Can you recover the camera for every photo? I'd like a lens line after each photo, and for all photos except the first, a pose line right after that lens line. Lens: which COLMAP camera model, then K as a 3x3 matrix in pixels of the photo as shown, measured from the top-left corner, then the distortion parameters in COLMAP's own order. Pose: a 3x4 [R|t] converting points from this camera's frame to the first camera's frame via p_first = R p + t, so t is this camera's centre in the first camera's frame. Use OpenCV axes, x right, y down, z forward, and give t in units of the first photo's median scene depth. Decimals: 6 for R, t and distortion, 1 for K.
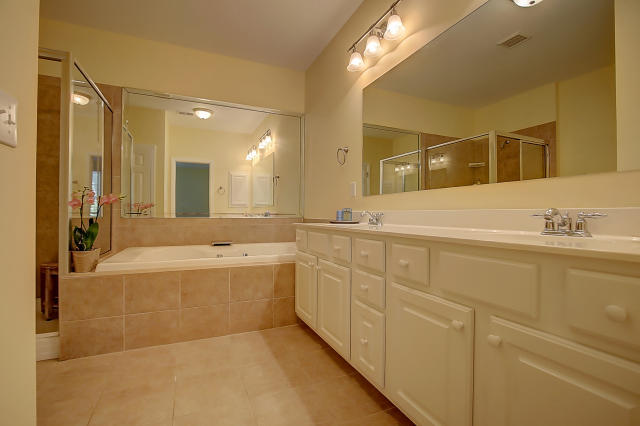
lens RADIAL K [[294.0, 0, 320.4], [0, 294.0, 214.3], [0, 0, 1]] dist [-0.020822, 0.003526]
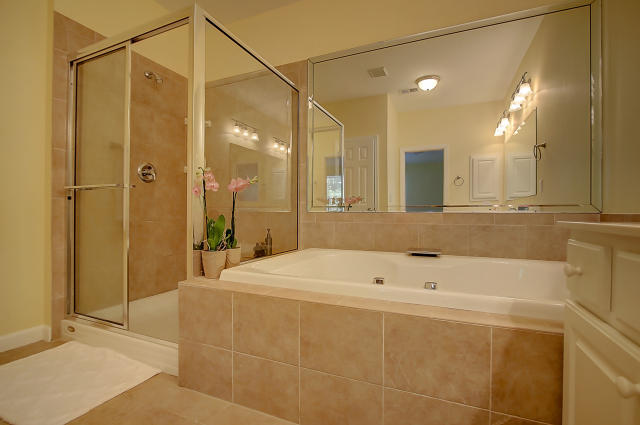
lens RADIAL K [[294.0, 0, 316.7], [0, 294.0, 215.1], [0, 0, 1]] dist [-0.020822, 0.003526]
pose [[0.667851, 0.002340, -0.744292, -0.019119], [0.001321, 0.999990, 0.004329, 0.014816], [0.744294, -0.003874, 0.667841, 0.401188]]
